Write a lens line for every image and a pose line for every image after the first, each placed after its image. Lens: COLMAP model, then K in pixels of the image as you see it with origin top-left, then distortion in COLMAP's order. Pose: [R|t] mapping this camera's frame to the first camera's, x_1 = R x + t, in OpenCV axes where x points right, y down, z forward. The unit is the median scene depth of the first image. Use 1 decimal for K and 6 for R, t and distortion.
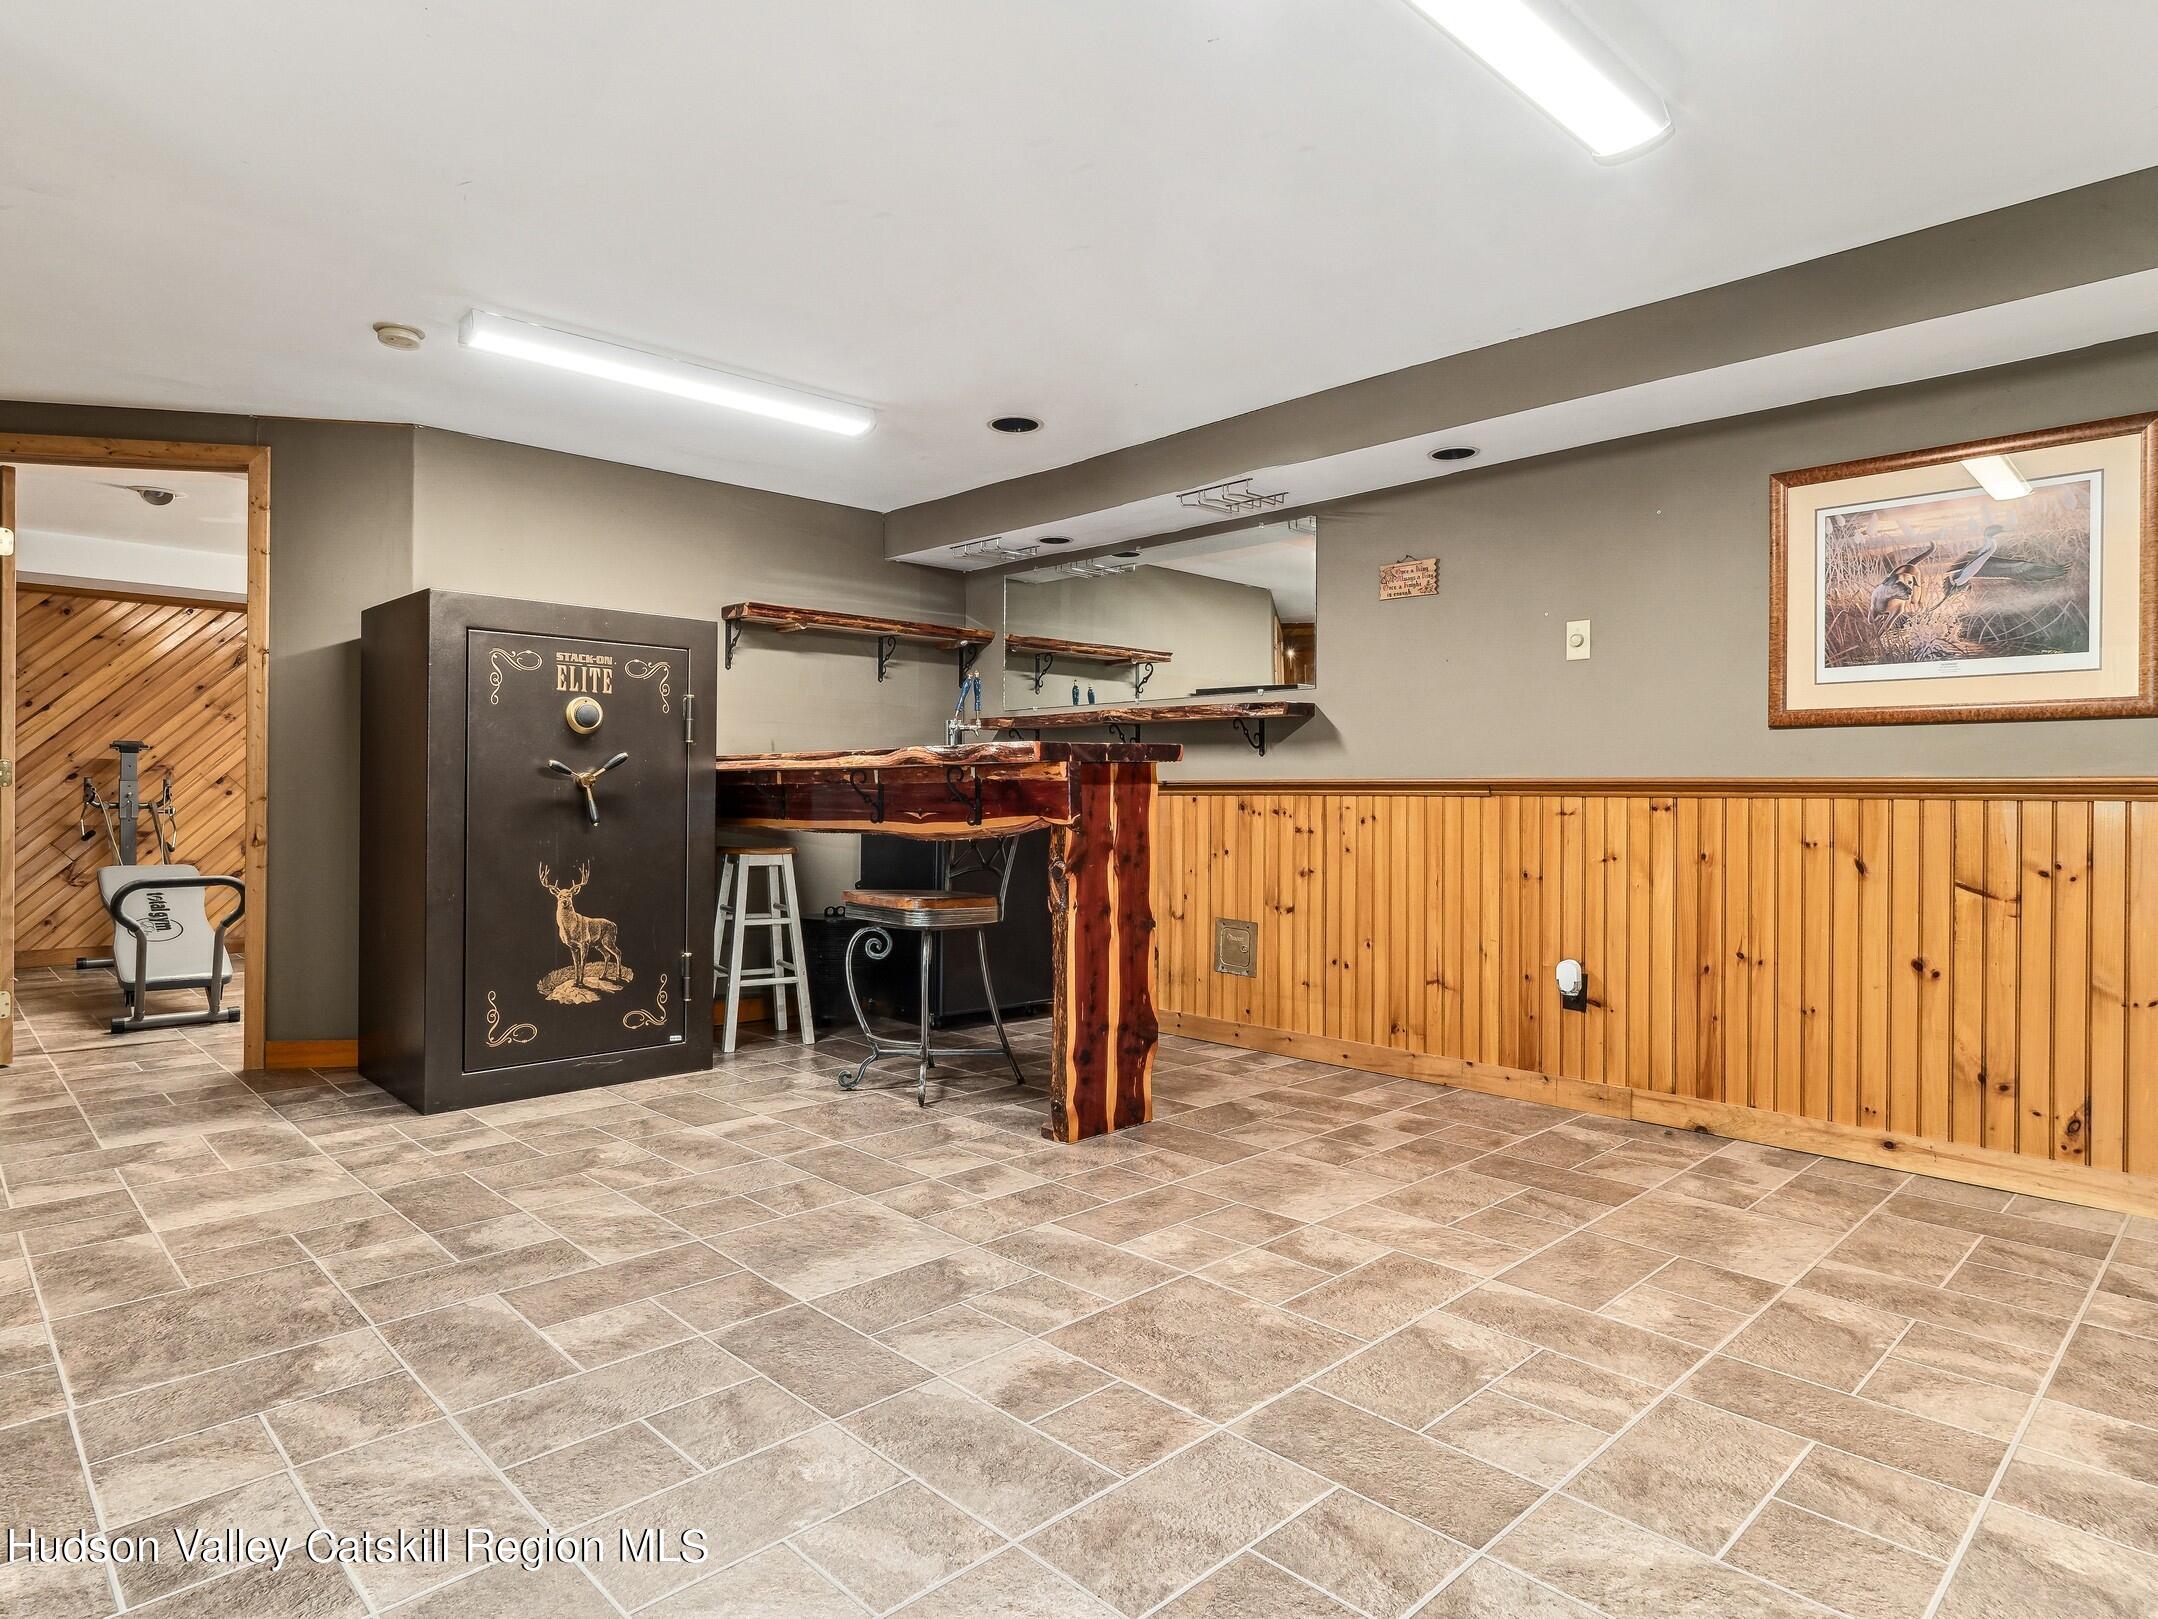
lens RADIAL K [[1217.6, 0, 1077.2], [0, 1217.6, 798.0], [0, 0, 1]] dist [-0.004250, -0.000542]
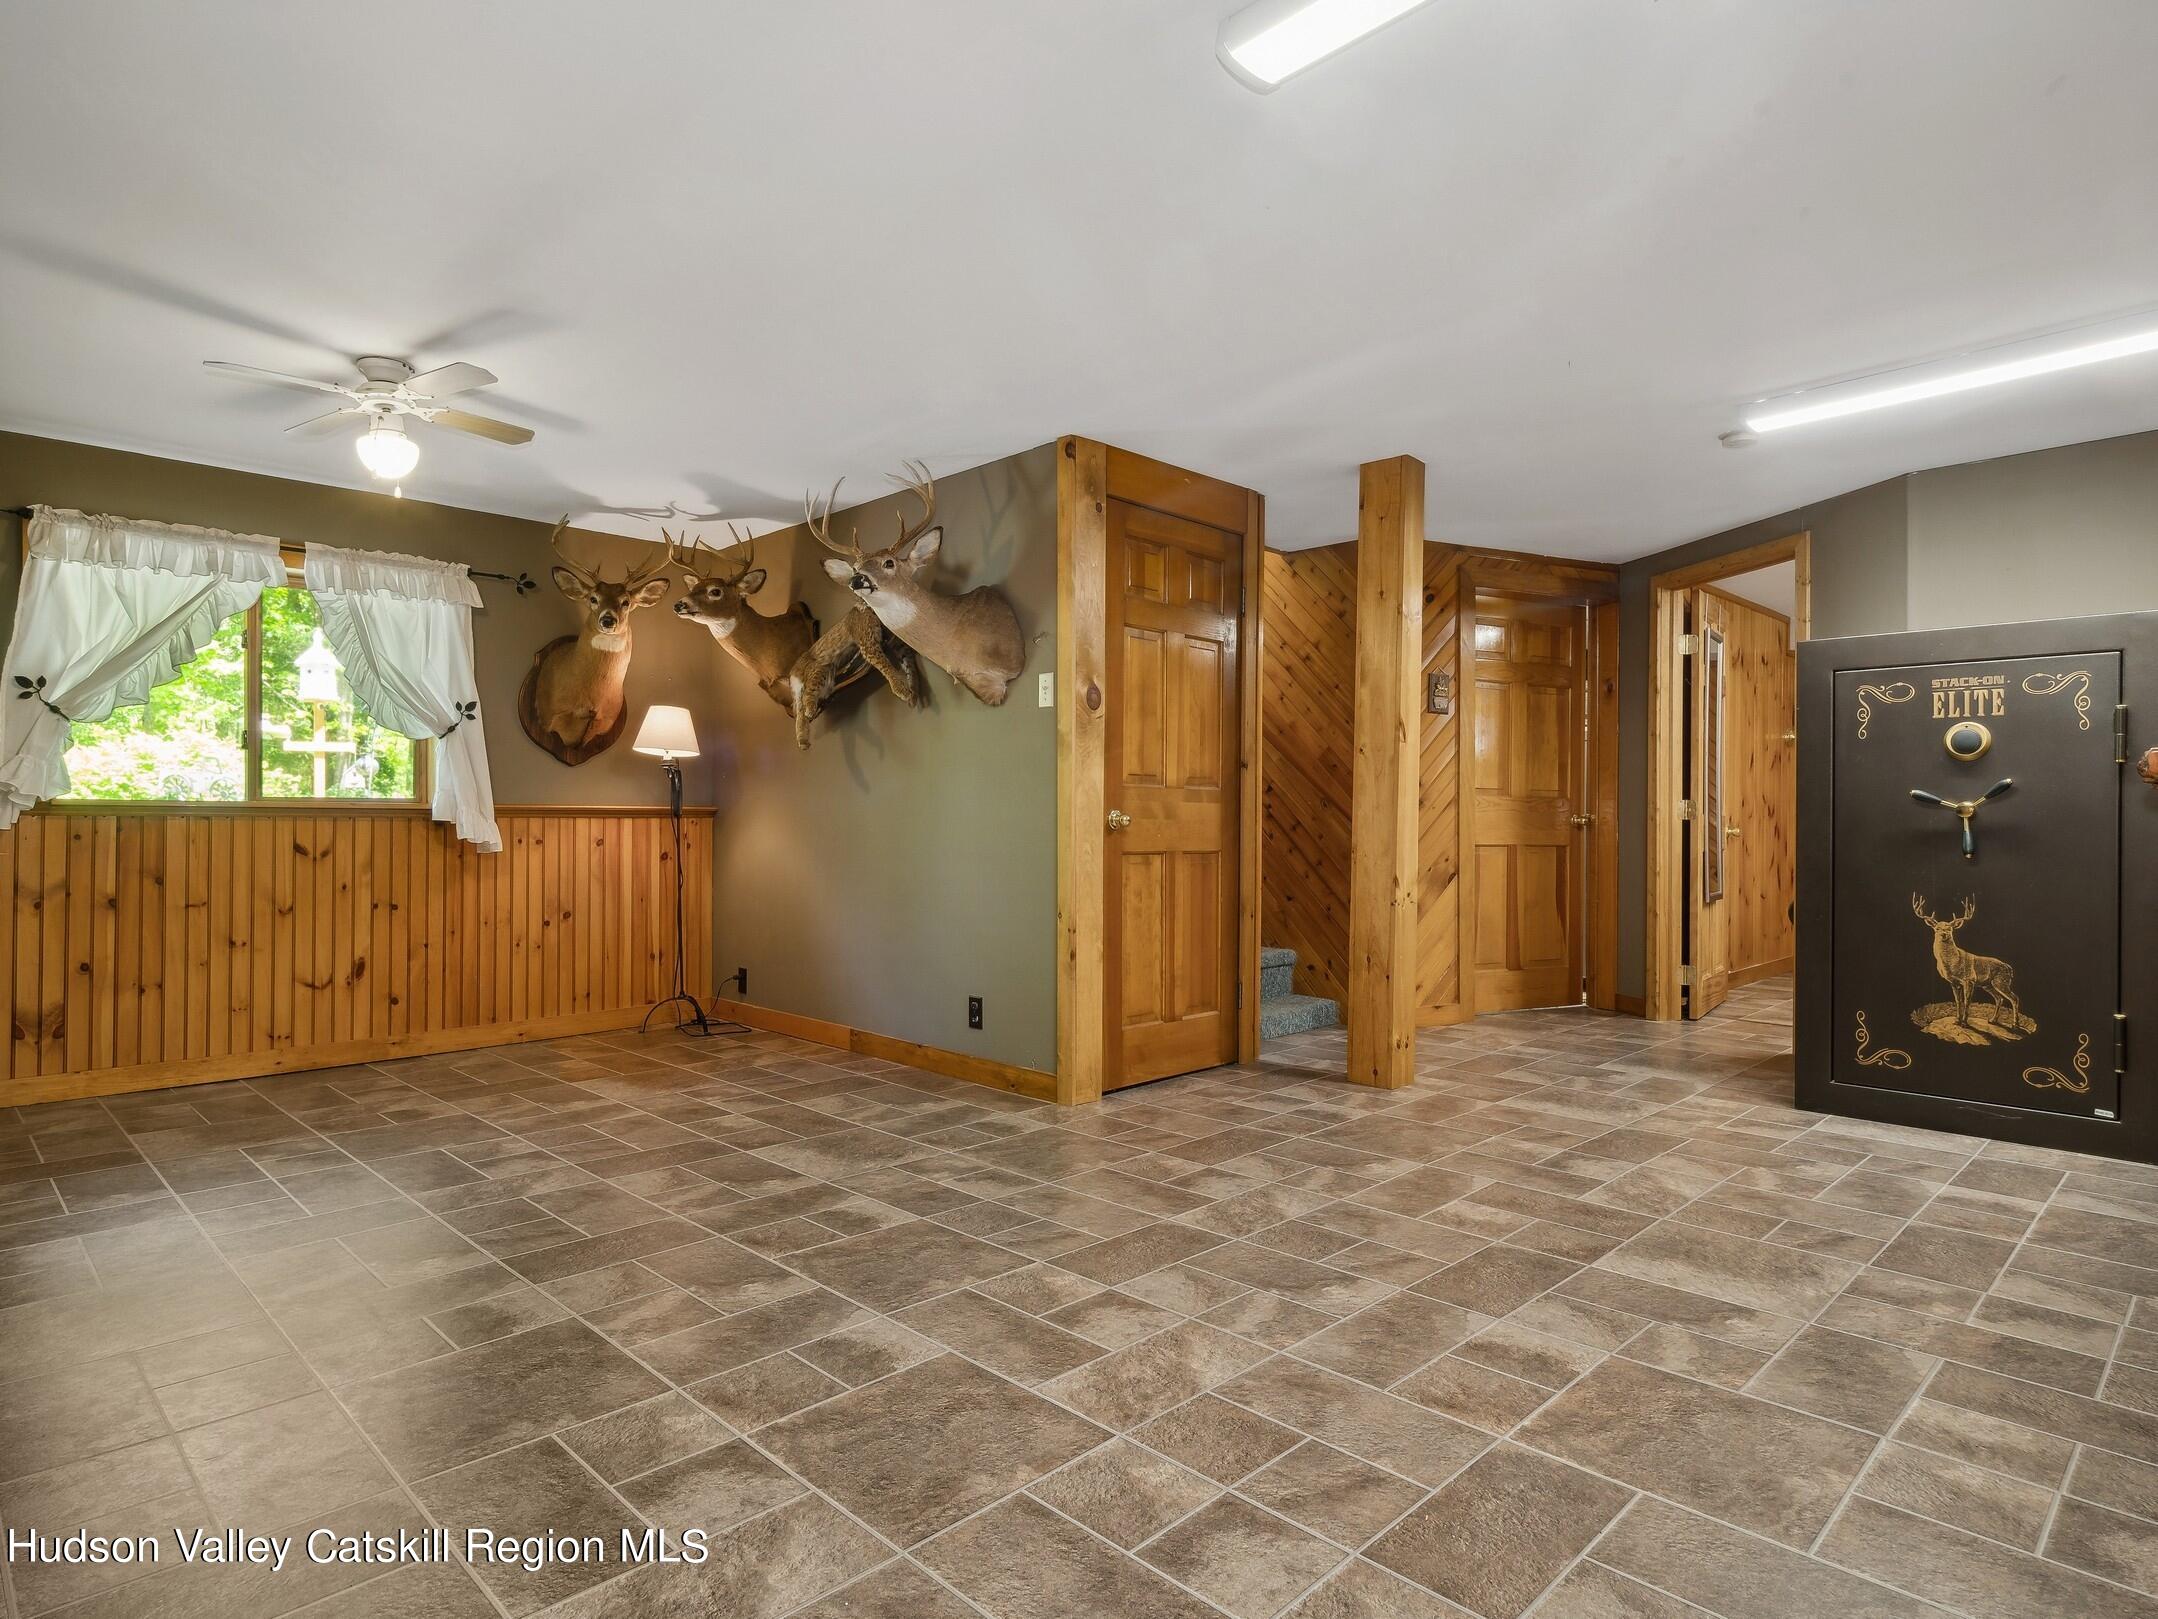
lens RADIAL K [[1217.6, 0, 1077.2], [0, 1217.6, 798.0], [0, 0, 1]] dist [-0.004250, -0.000542]
pose [[0.012341, -0.022521, -0.999670, 0.717091], [-0.006155, 0.999726, -0.022599, 0.003048], [0.999905, 0.006432, 0.012199, 0.390942]]
